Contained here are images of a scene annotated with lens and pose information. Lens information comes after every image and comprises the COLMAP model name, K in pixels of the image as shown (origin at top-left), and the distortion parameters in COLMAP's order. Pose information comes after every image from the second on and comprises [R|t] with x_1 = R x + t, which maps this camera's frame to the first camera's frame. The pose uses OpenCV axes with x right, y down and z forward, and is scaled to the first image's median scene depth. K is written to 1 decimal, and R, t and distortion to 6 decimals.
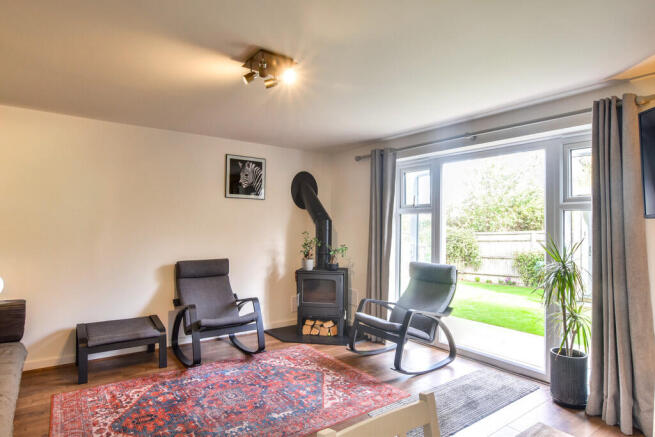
lens RADIAL K [[375.2, 0, 330.4], [0, 375.2, 219.3], [0, 0, 1]] dist [-0.012830, 0.001396]
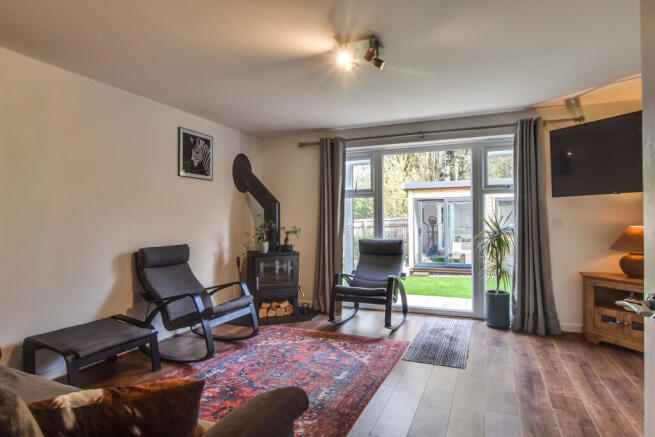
lens RADIAL K [[375.2, 0, 330.4], [0, 375.2, 219.3], [0, 0, 1]] dist [-0.012830, 0.001396]
pose [[0.862454, -0.013114, 0.505966, -0.440278], [0.005650, 0.999851, 0.016284, 0.033414], [-0.506104, -0.011185, 0.862400, 0.057131]]
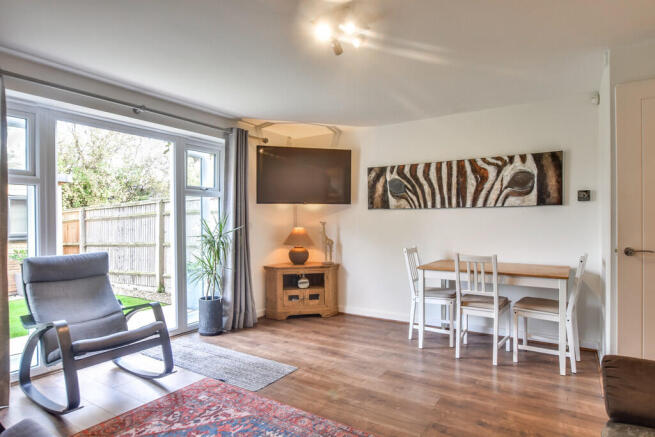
lens RADIAL K [[375.2, 0, 330.4], [0, 375.2, 219.3], [0, 0, 1]] dist [-0.012830, 0.001396]
pose [[-0.360647, -0.003399, 0.932696, -0.565315], [-0.014605, 0.999891, -0.002004, 0.040888], [-0.932588, -0.014345, -0.360658, 0.745765]]
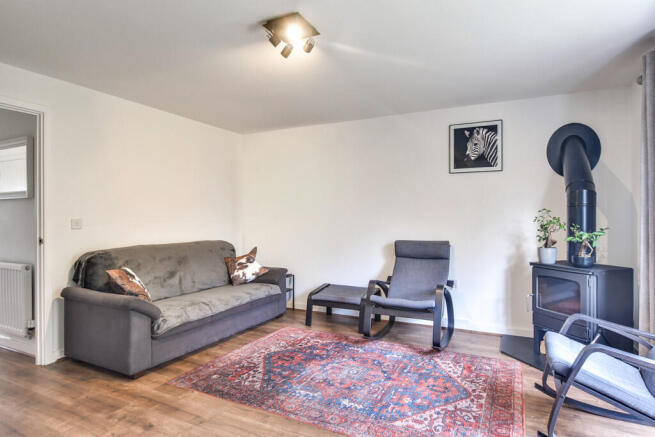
lens RADIAL K [[375.2, 0, 330.4], [0, 375.2, 219.3], [0, 0, 1]] dist [-0.012830, 0.001396]
pose [[0.453523, -0.007746, -0.891211, 0.409570], [0.019215, 0.999815, 0.001088, 0.047525], [0.891038, -0.017618, 0.453587, 0.349858]]
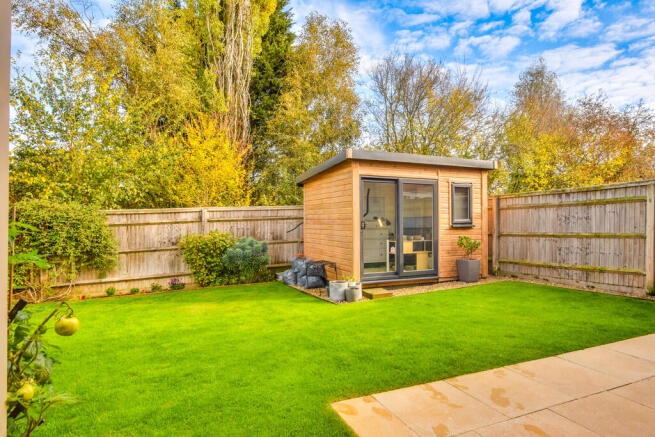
lens RADIAL K [[375.2, 0, 330.4], [0, 375.2, 219.3], [0, 0, 1]] dist [-0.012830, 0.001396]
pose [[0.213204, -0.009711, 0.976959, -0.291224], [-0.020134, 0.999695, 0.014331, 0.105263], [-0.976800, -0.022726, 0.212944, 1.672486]]
